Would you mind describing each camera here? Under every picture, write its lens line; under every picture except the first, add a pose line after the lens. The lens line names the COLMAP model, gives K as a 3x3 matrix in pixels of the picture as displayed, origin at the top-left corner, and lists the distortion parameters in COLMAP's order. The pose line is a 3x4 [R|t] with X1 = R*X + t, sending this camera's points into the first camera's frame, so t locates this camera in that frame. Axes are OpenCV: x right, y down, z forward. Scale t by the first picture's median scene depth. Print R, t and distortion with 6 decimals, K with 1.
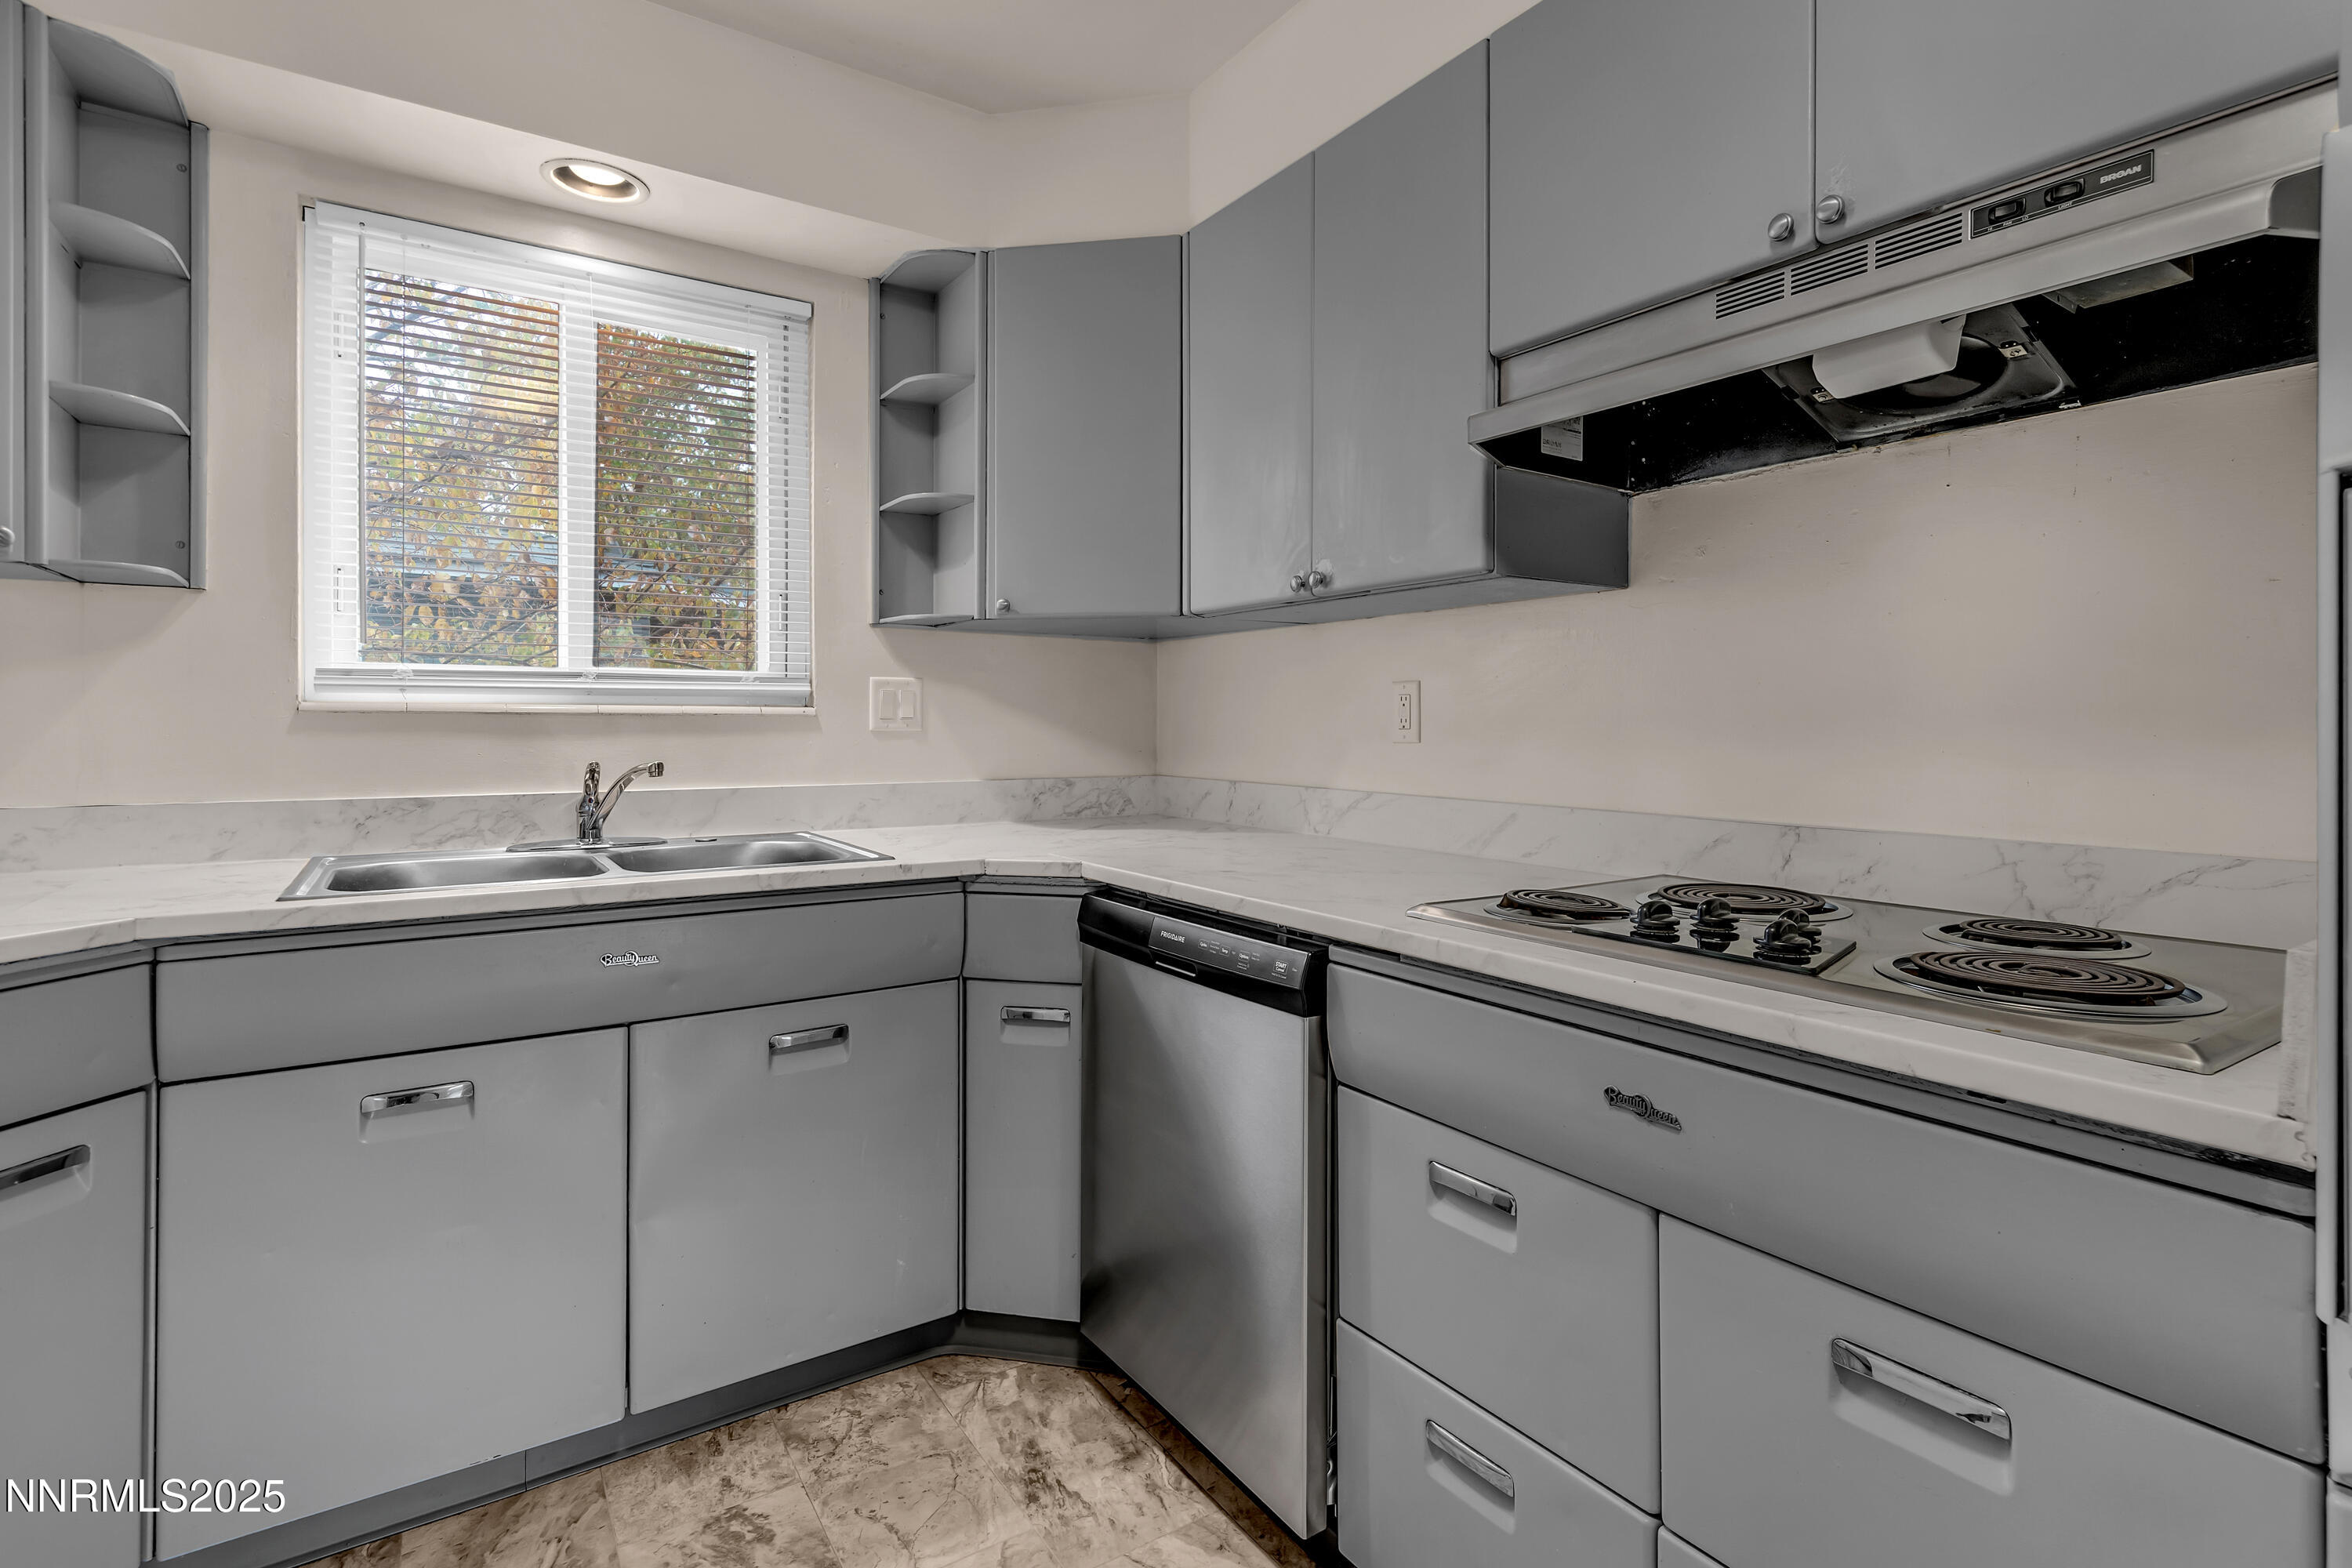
lens RADIAL K [[1085.8, 0, 1183.3], [0, 1085.8, 704.6], [0, 0, 1]] dist [0.000715, -0.000199]
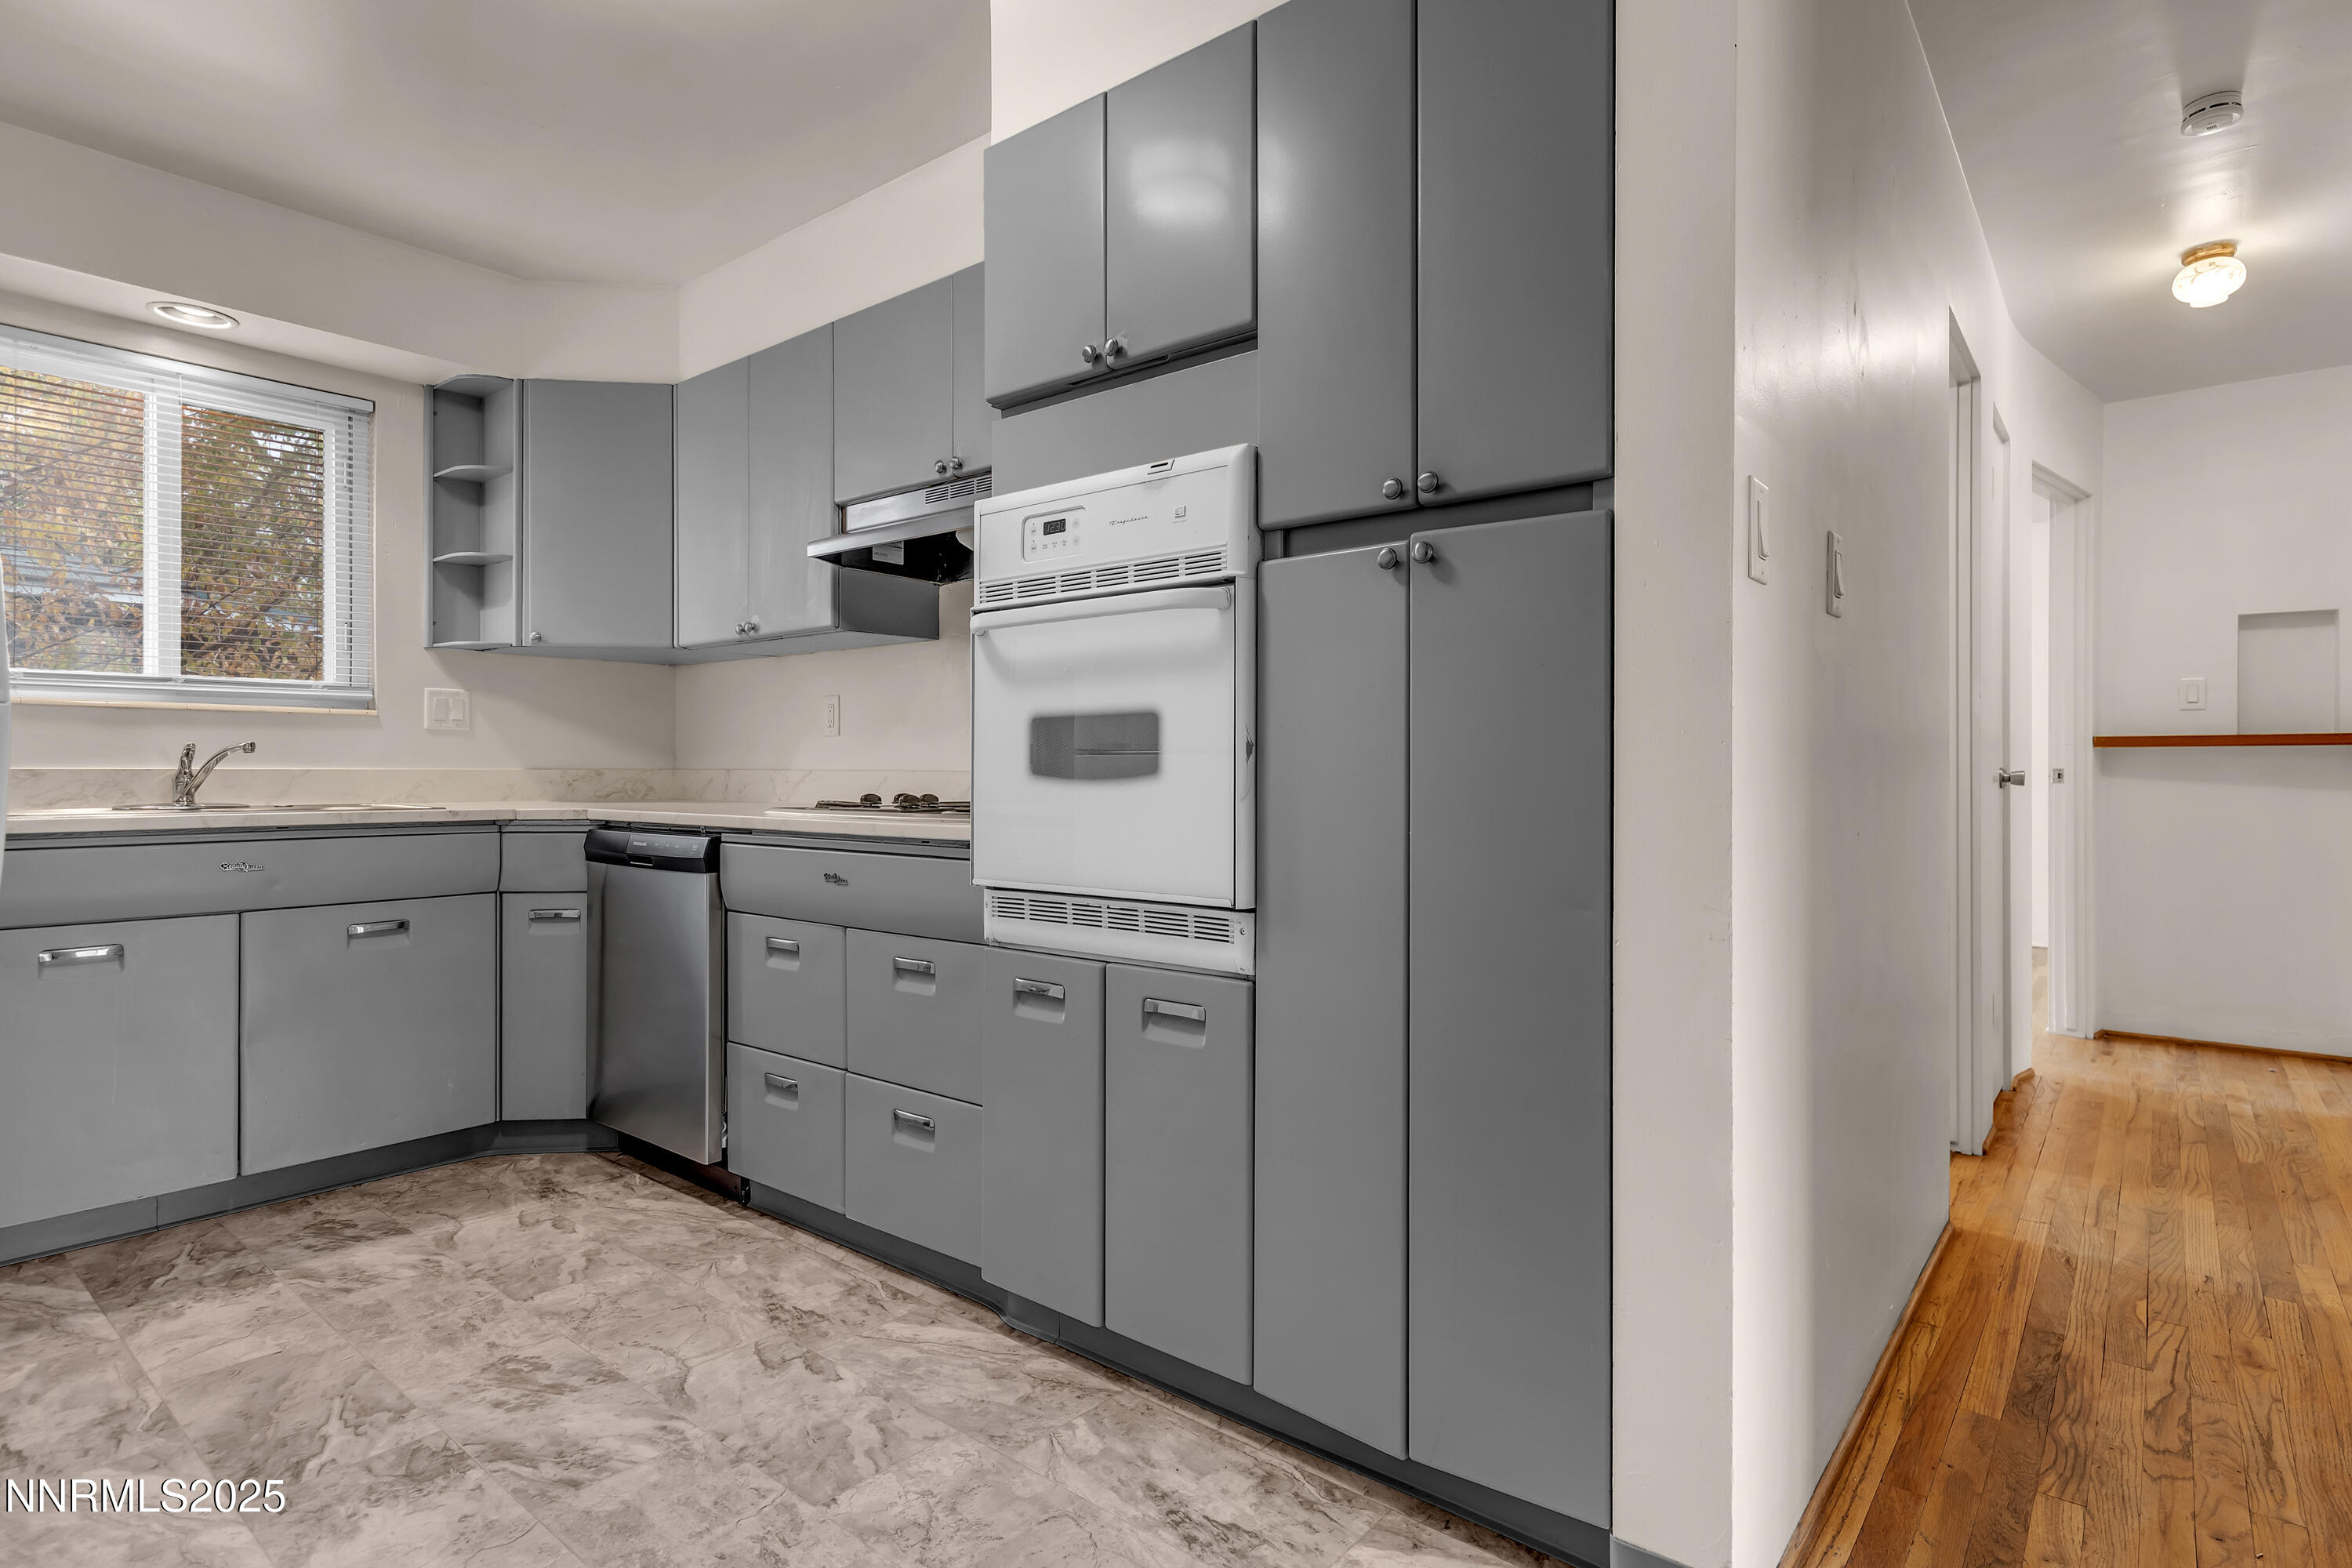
lens RADIAL K [[1153.8, 0, 1178.6], [0, 1153.8, 755.4], [0, 0, 1]] dist [0.003604, -0.000537]
pose [[0.954586, 0.000853, 0.297933, 0.206259], [-0.002481, 0.999984, 0.005087, 0.058259], [-0.297924, -0.005595, 0.954573, -0.755381]]
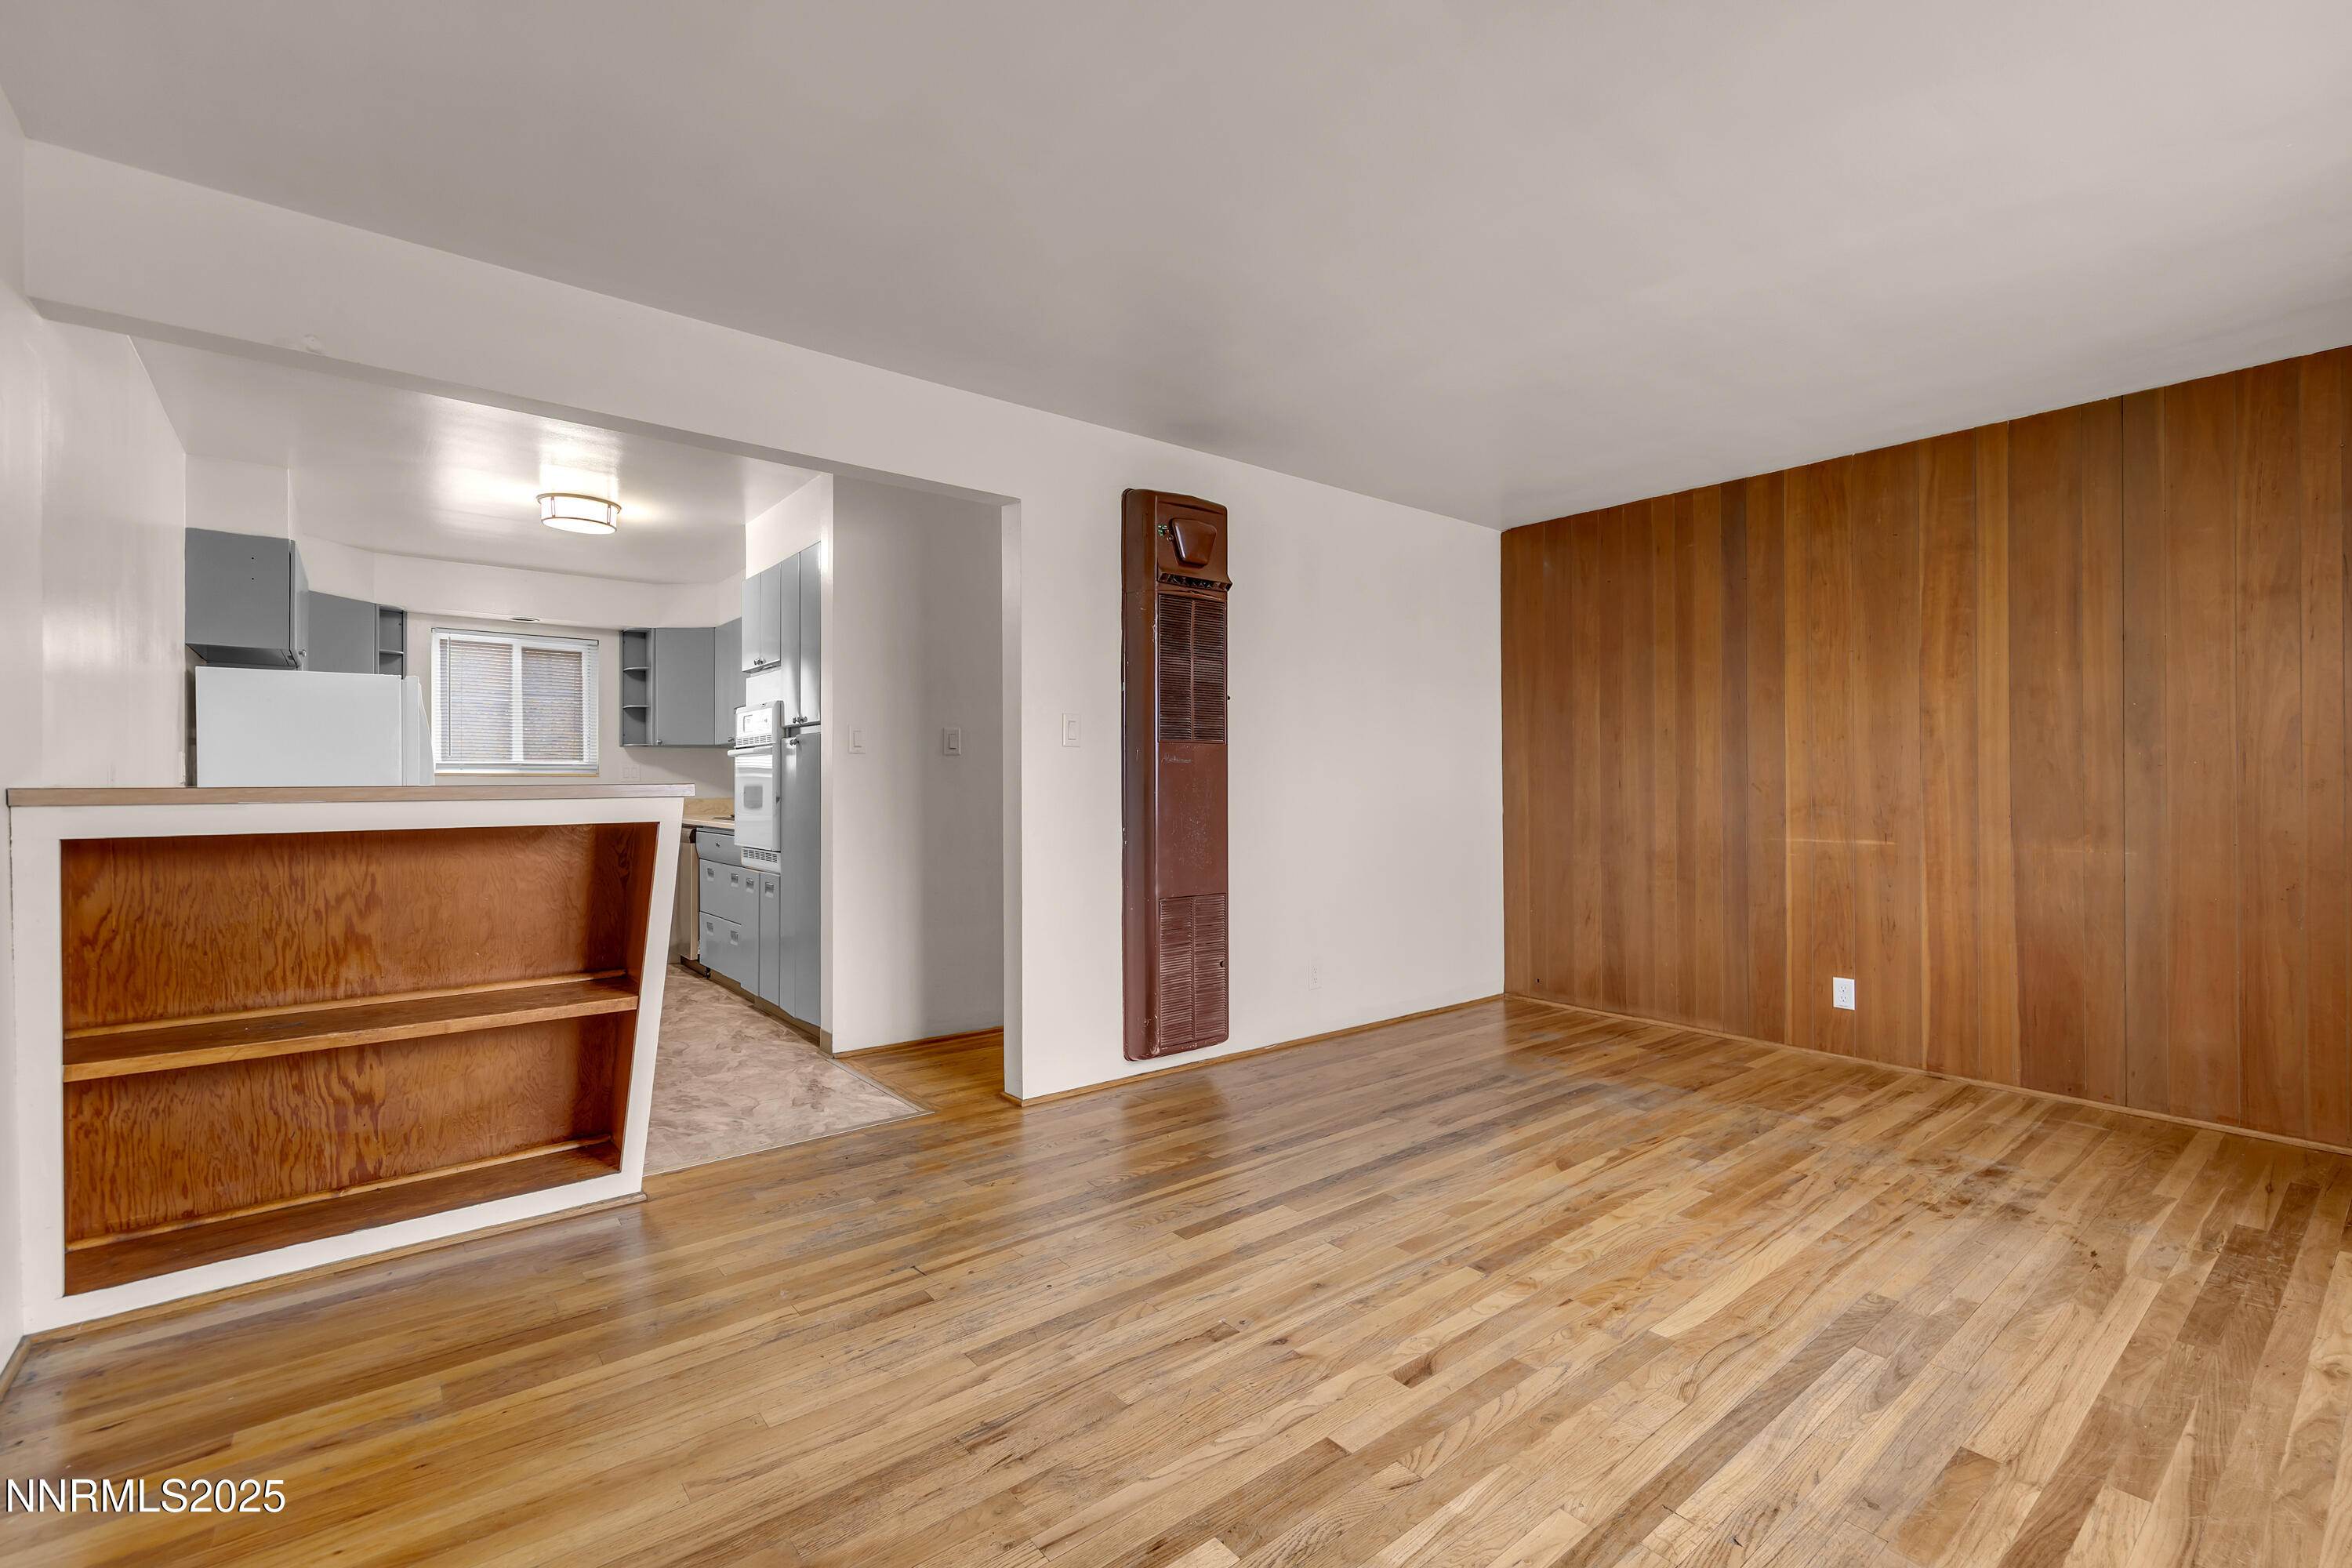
lens RADIAL K [[1021.8, 0, 1176.0], [0, 1021.8, 784.0], [0, 0, 1]] dist [0.001067, 0.000099]
pose [[0.997030, -0.000641, 0.077007, 1.239709], [0.000168, 0.999981, 0.006147, 0.013162], [-0.077010, -0.006116, 0.997012, -2.329872]]
